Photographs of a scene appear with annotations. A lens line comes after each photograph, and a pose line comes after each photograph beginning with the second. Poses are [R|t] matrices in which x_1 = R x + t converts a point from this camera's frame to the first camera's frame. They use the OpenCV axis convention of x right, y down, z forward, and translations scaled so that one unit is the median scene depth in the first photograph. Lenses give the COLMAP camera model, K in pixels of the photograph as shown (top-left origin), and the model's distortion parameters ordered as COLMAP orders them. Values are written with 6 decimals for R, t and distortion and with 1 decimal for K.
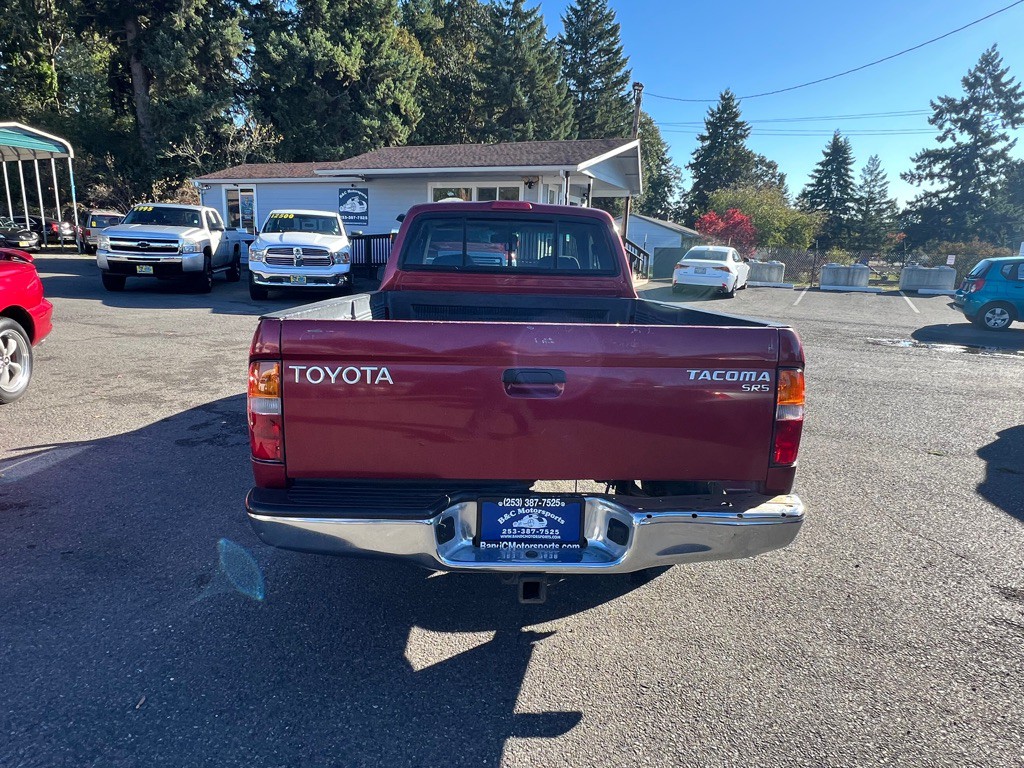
lens RADIAL K [[622.0, 0, 510.8], [0, 622.0, 384.2], [0, 0, 1]] dist [-0.001011, -0.001592]
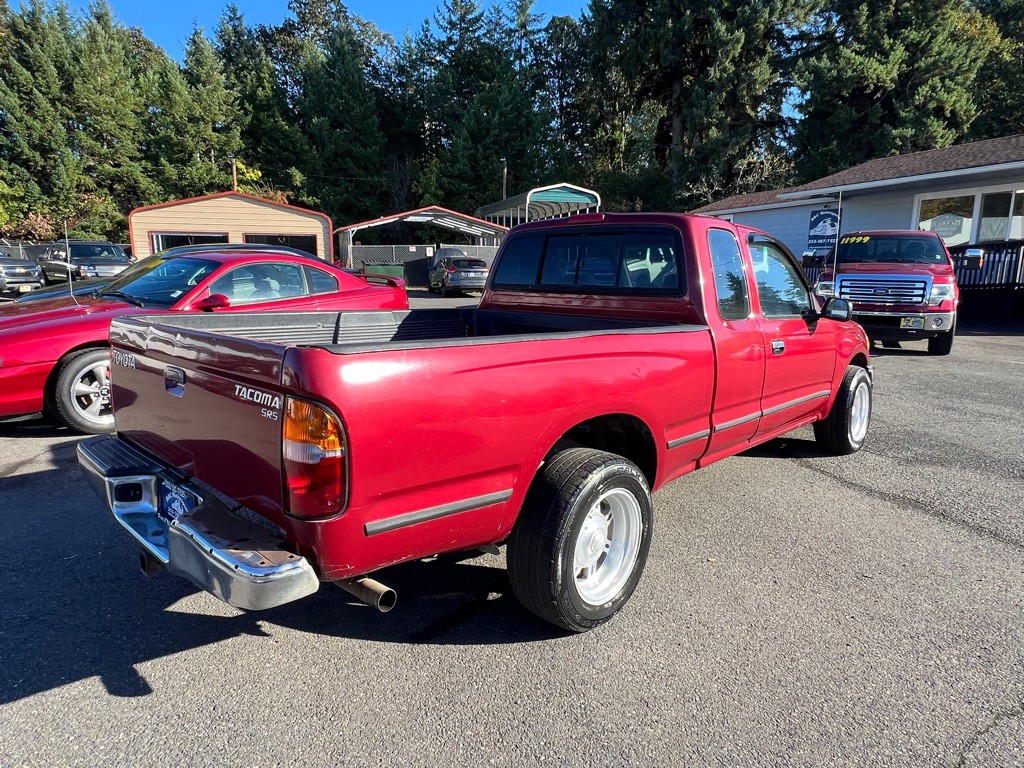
lens RADIAL K [[621.5, 0, 514.1], [0, 621.5, 385.0], [0, 0, 1]] dist [-0.005296, 0.002686]
pose [[0.697587, 0.106244, -0.708580, 0.050349], [-0.137358, 0.990432, 0.013278, -0.003724], [0.703211, 0.088066, 0.705506, 0.026026]]
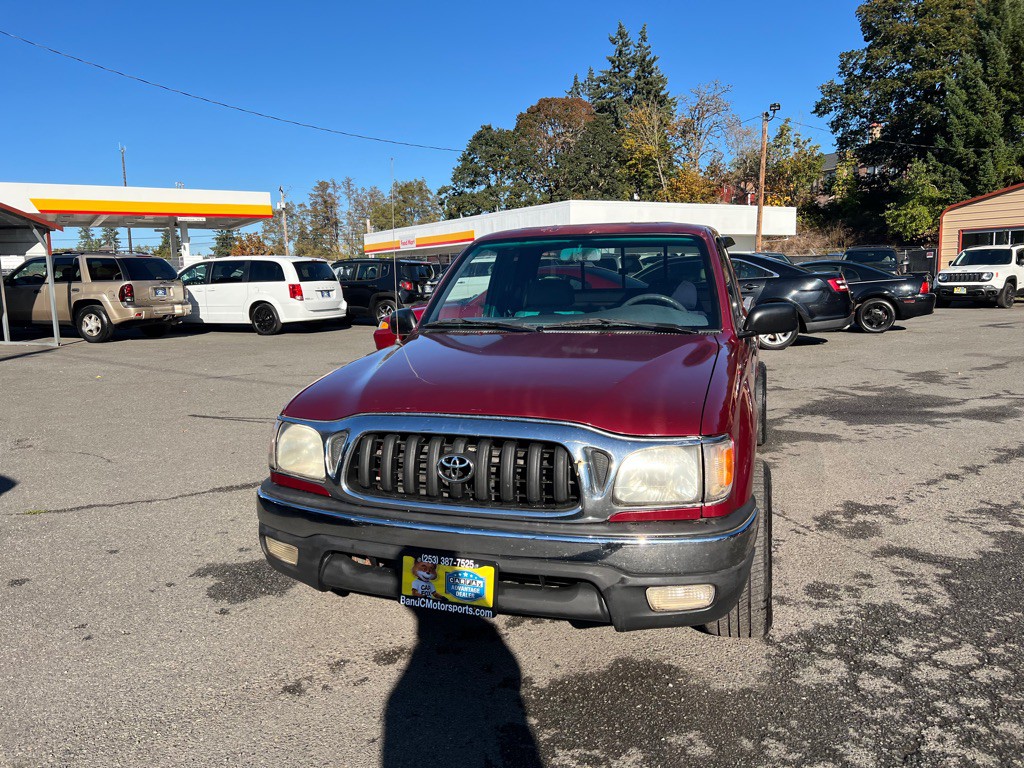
lens RADIAL K [[758.7, 0, 521.2], [0, 758.7, 386.8], [0, 0, 1]] dist [0.051115, -0.053877]
pose [[-0.489989, 0.099350, -0.866049, 0.122020], [-0.179688, 0.960638, 0.211864, -0.036864], [0.853008, 0.259429, -0.452850, 0.194439]]
